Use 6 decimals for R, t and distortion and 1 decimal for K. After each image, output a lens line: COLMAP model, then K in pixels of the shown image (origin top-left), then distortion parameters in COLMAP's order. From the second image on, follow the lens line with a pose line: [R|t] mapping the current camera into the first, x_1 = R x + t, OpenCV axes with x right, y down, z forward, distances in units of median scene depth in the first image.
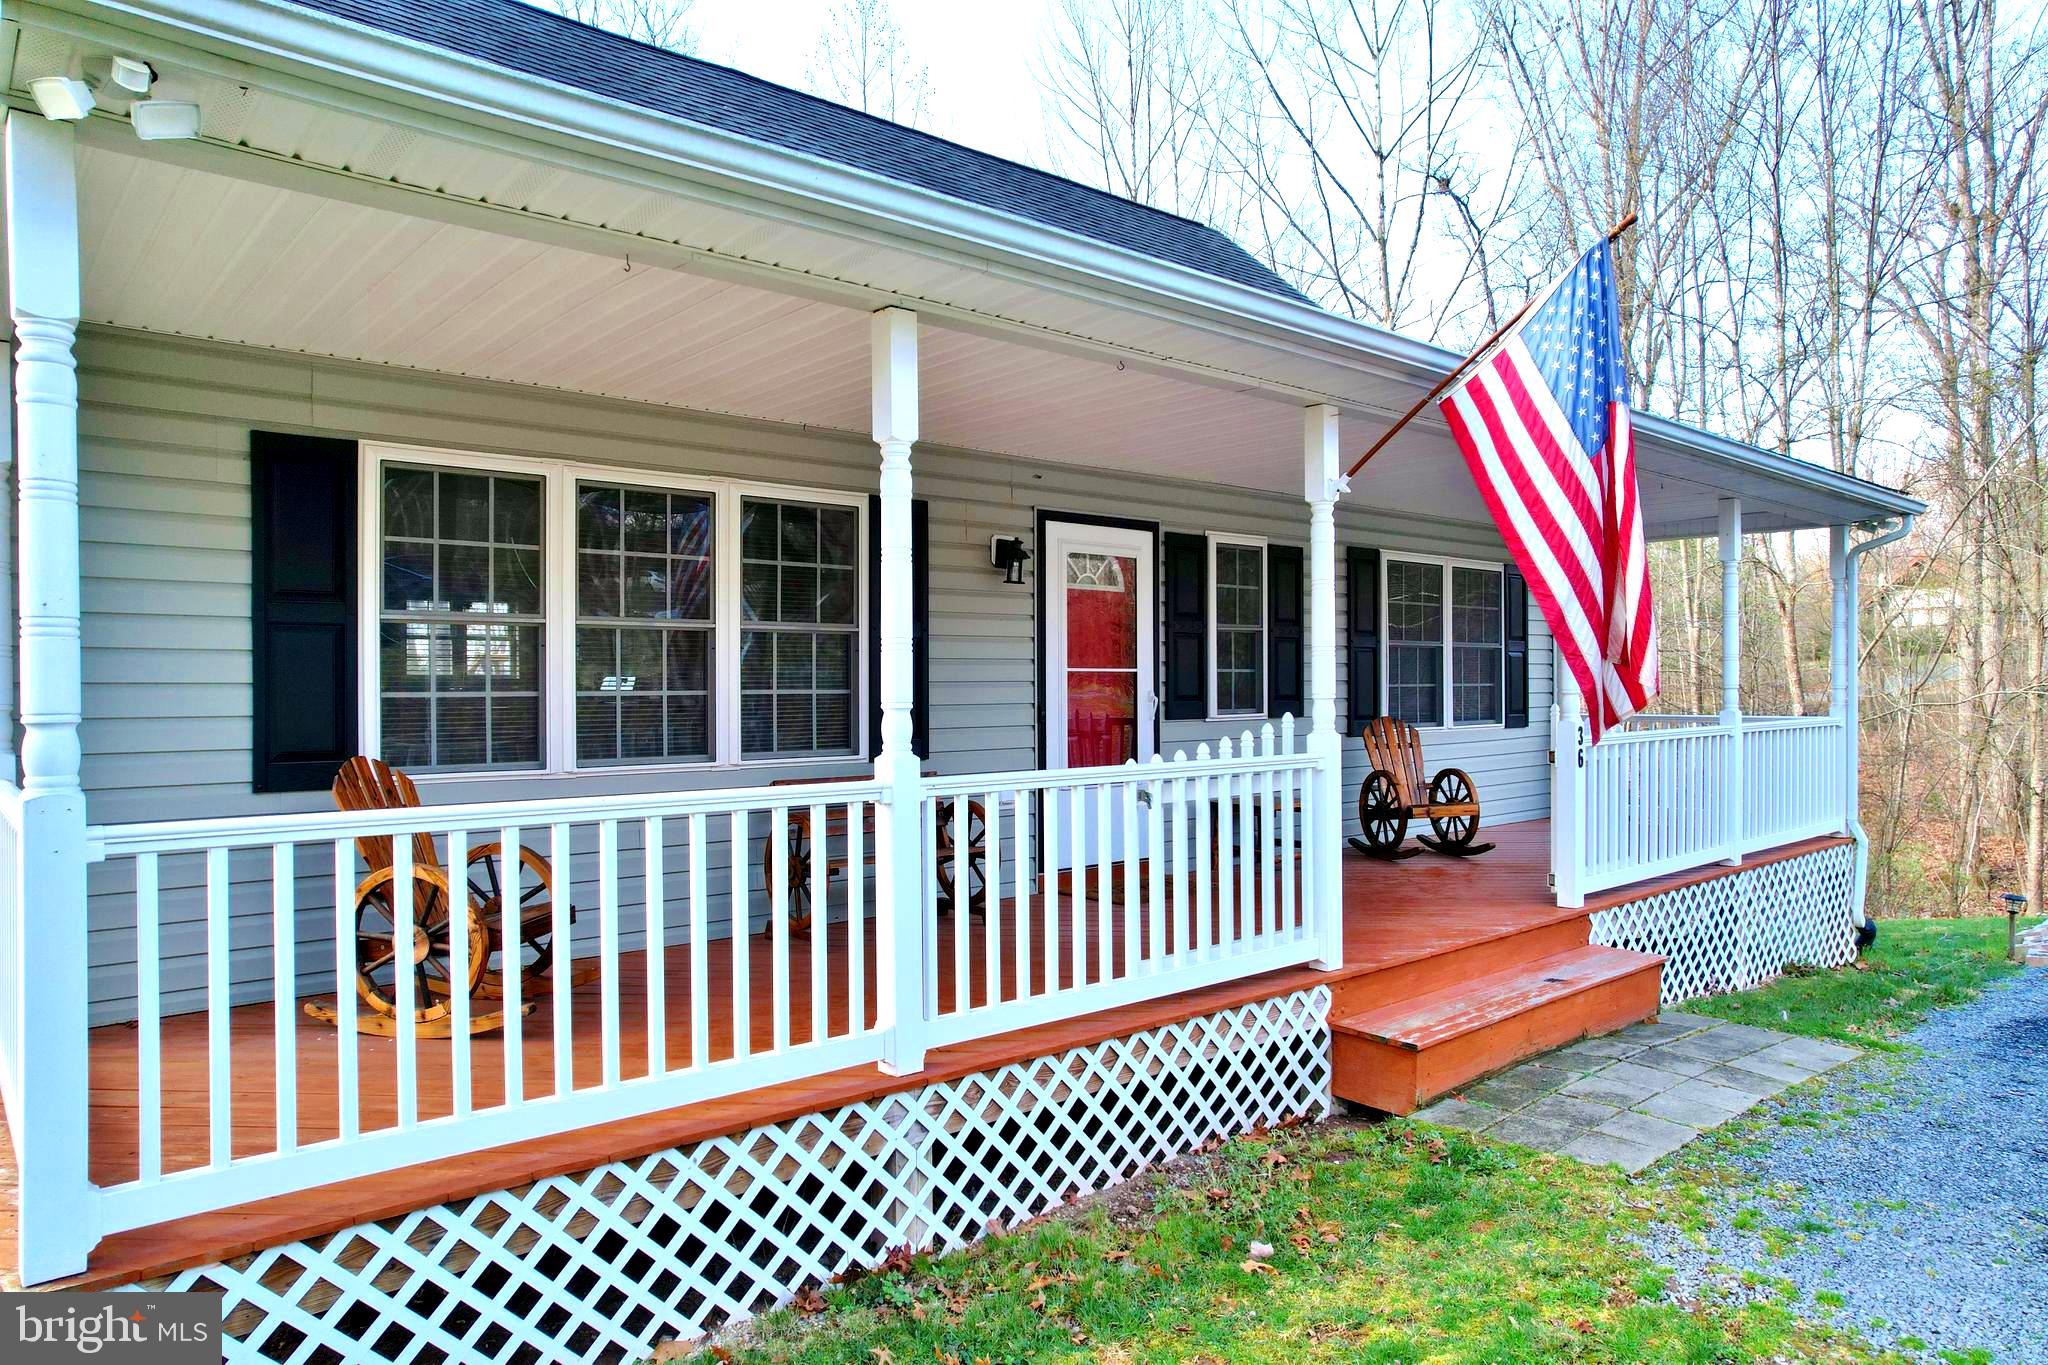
lens RADIAL K [[1328.4, 0, 1052.9], [0, 1328.4, 683.9], [0, 0, 1]] dist [-0.063985, 0.070967]
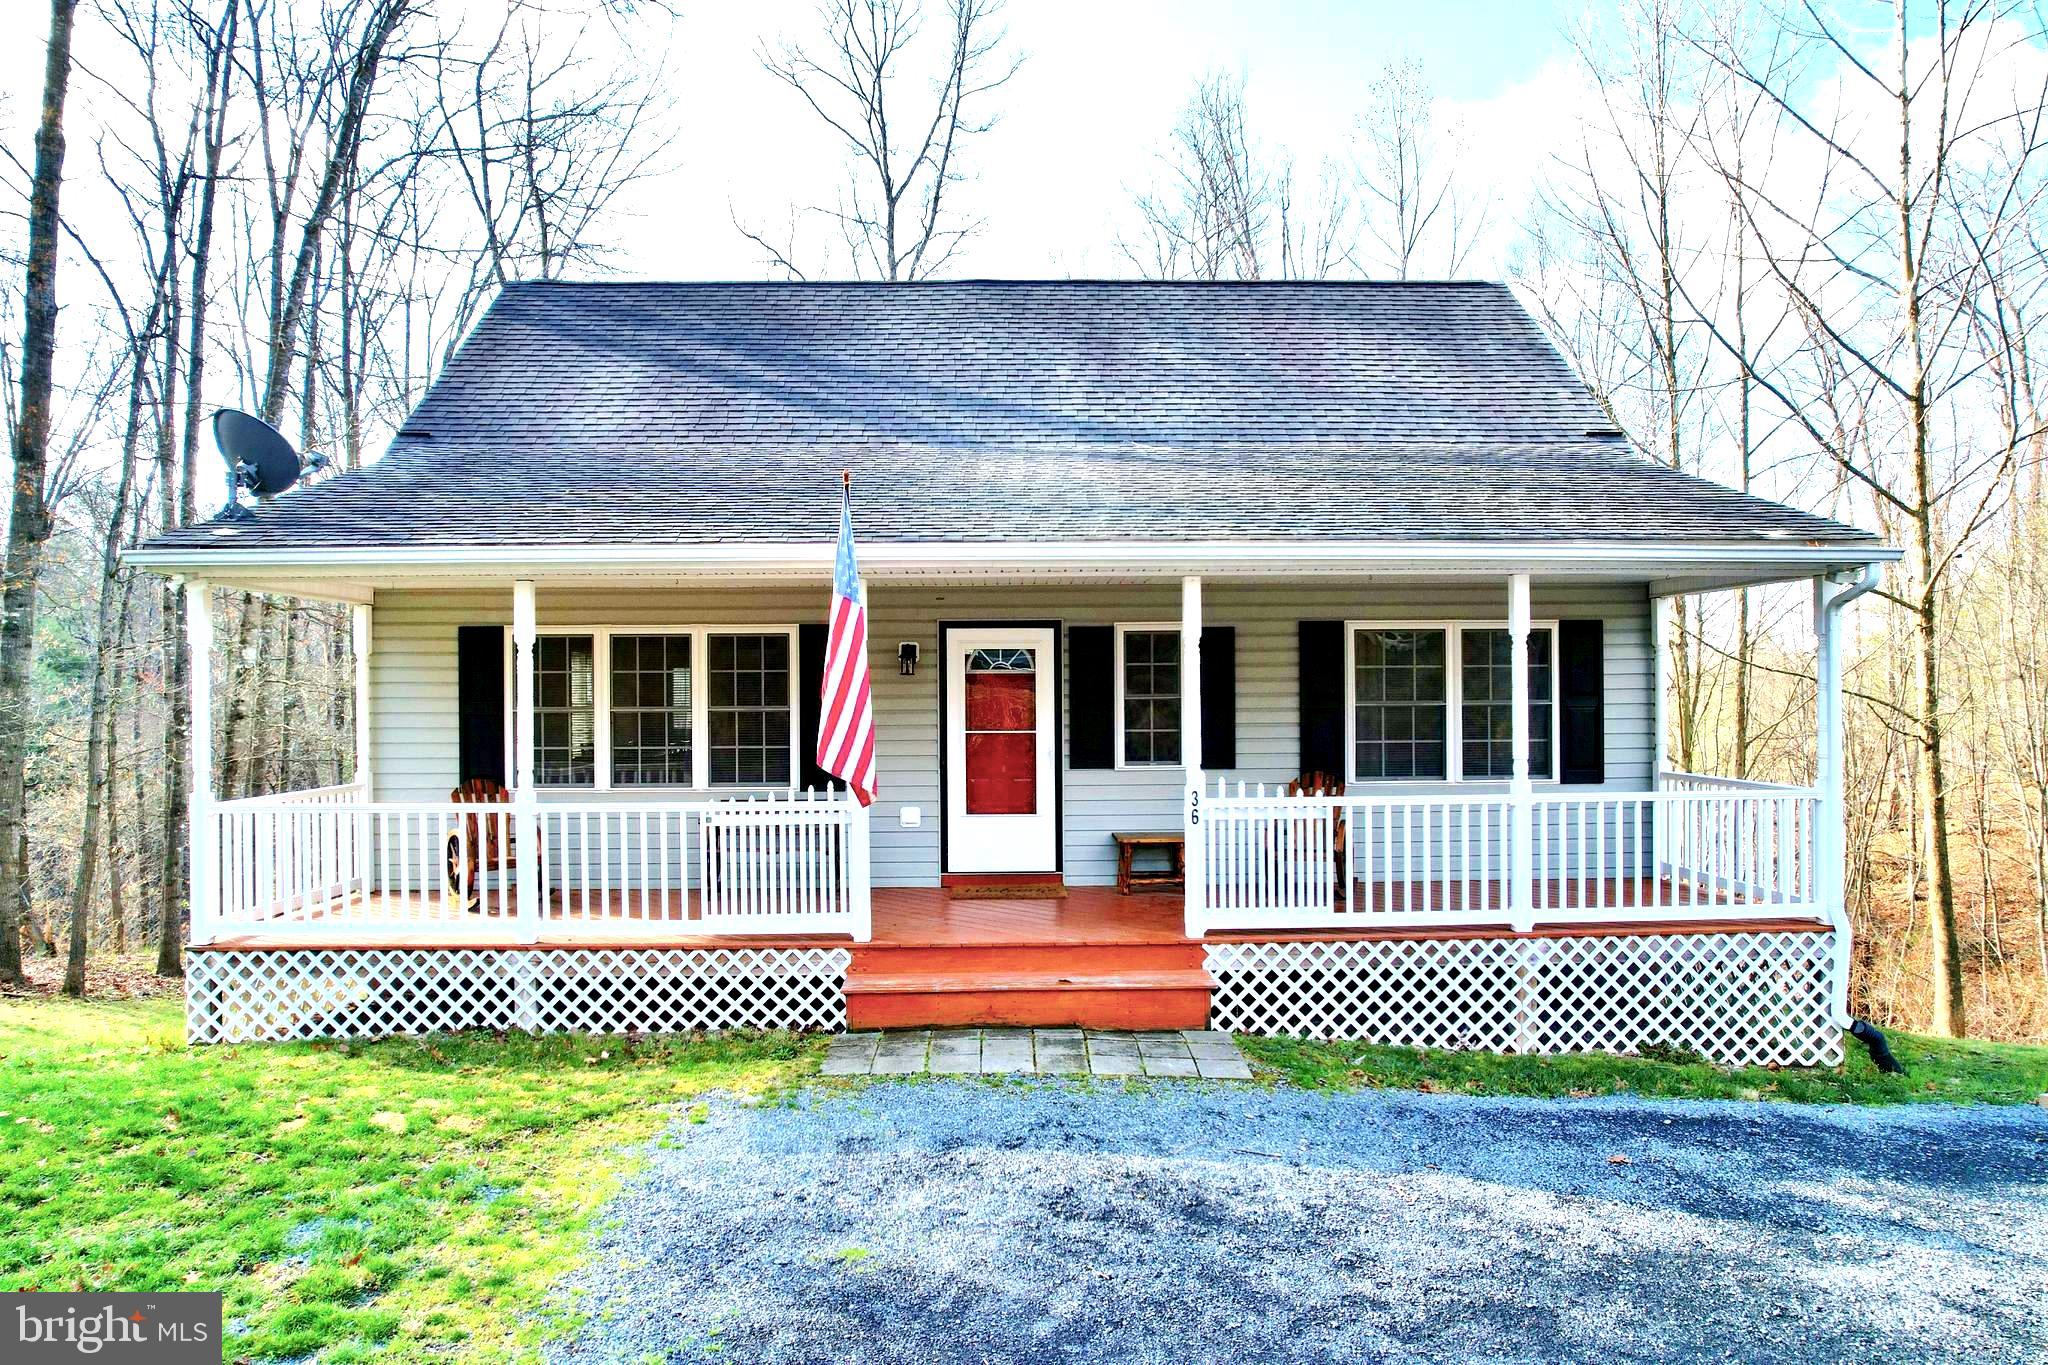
lens RADIAL K [[1328.4, 0, 1052.9], [0, 1328.4, 683.9], [0, 0, 1]] dist [-0.063985, 0.070967]
pose [[0.762879, -0.001275, -0.646540, 1.383653], [0.002732, 0.999995, 0.001251, -0.087318], [0.646536, -0.002720, 0.762879, -0.039795]]
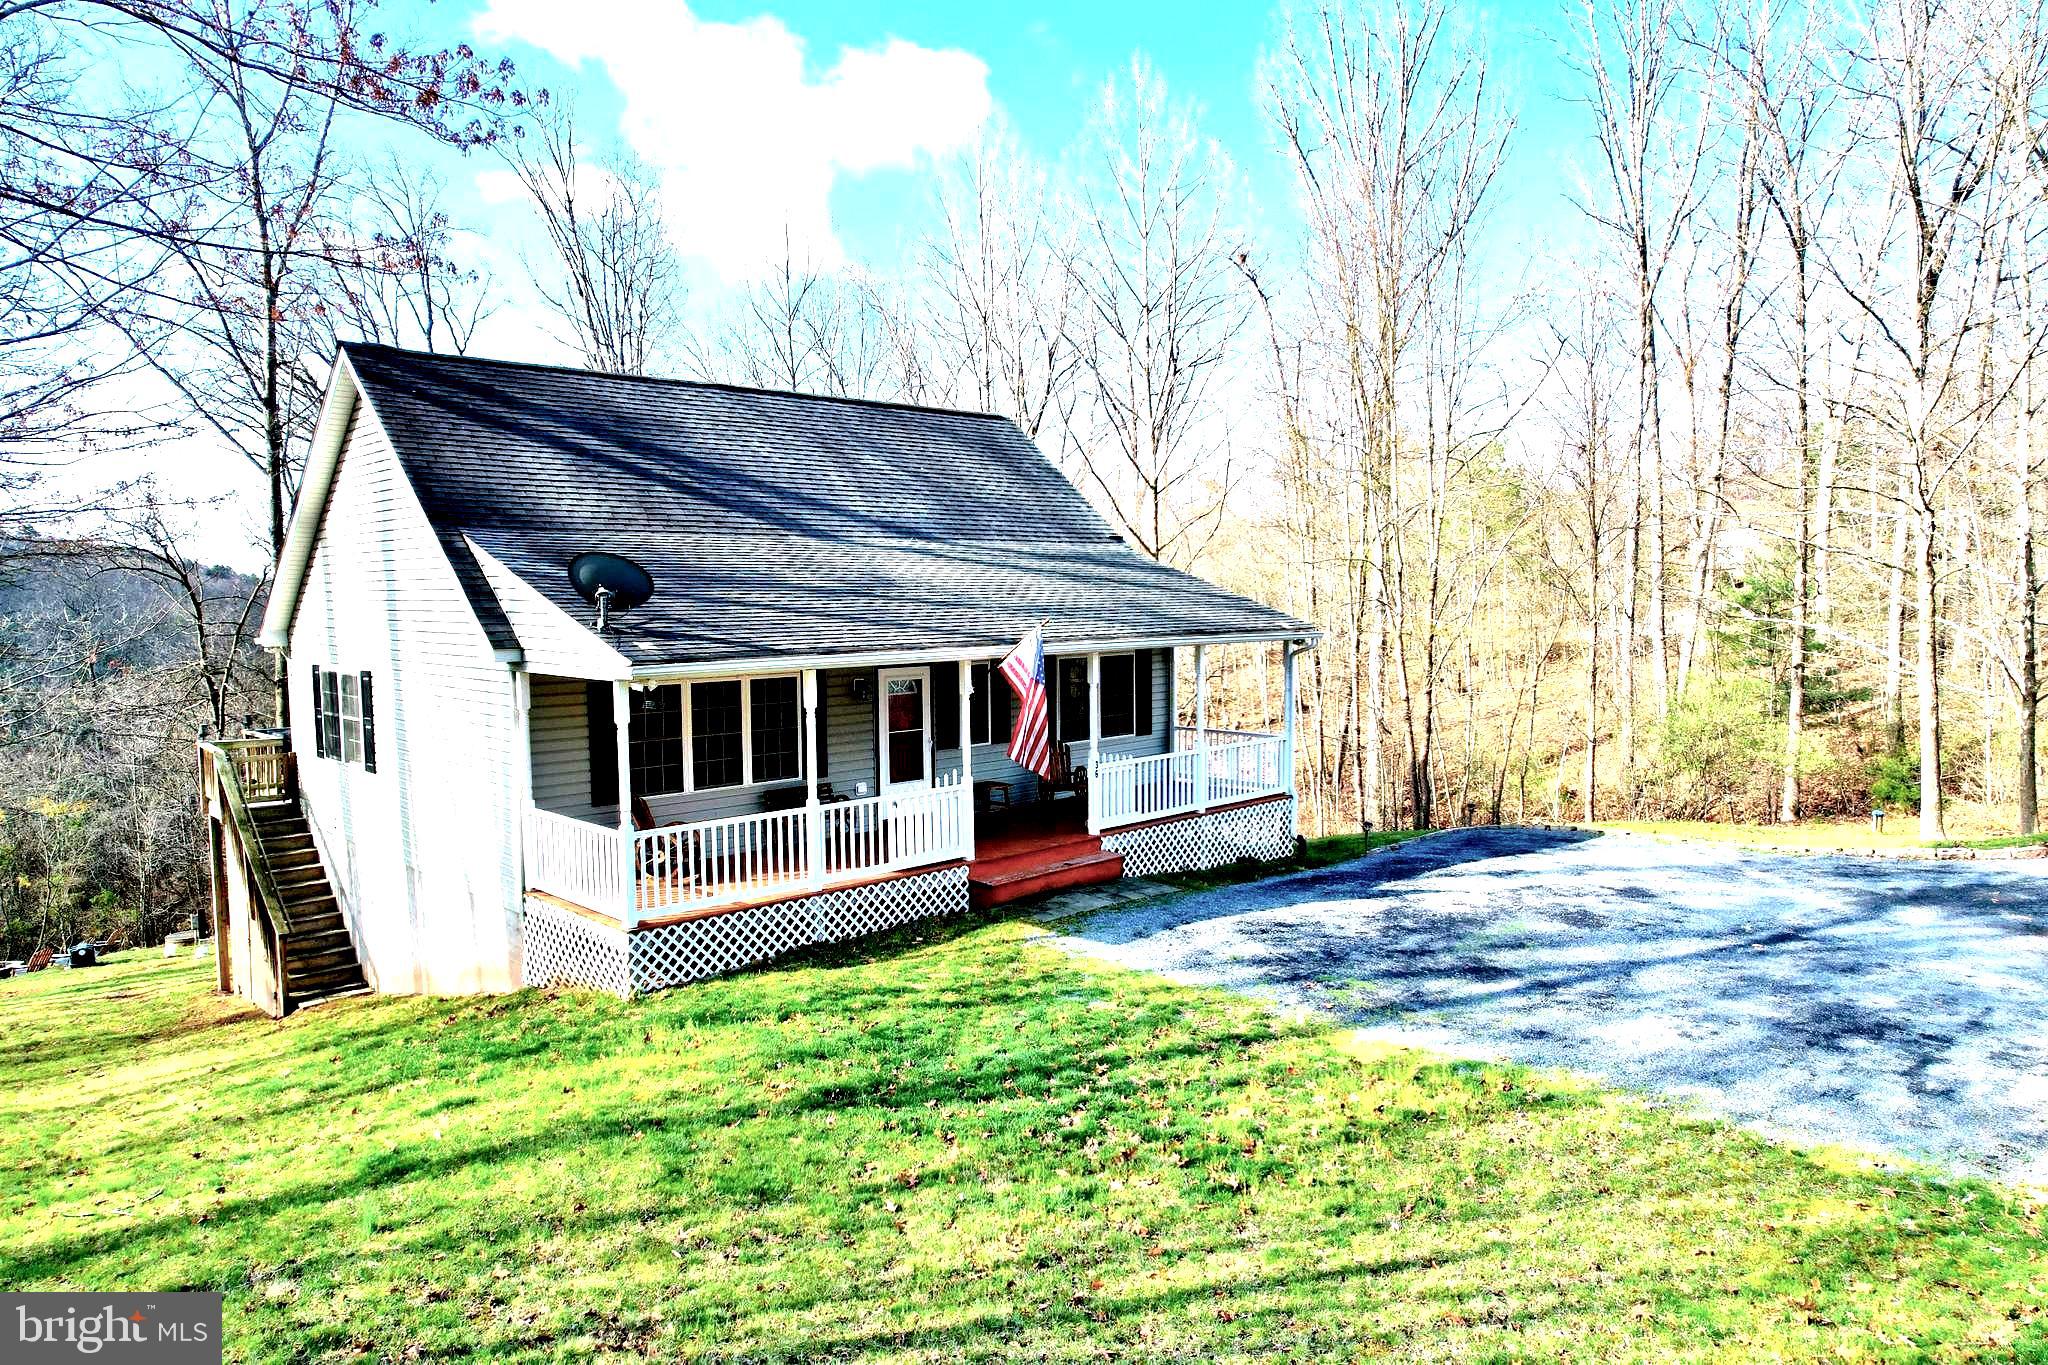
lens RADIAL K [[1328.4, 0, 1052.9], [0, 1328.4, 683.9], [0, 0, 1]] dist [-0.063985, 0.070967]
pose [[0.998527, -0.005550, 0.053972, 0.235326], [0.001321, 0.996947, 0.078070, -0.377390], [-0.054241, -0.077884, 0.995486, -1.785237]]
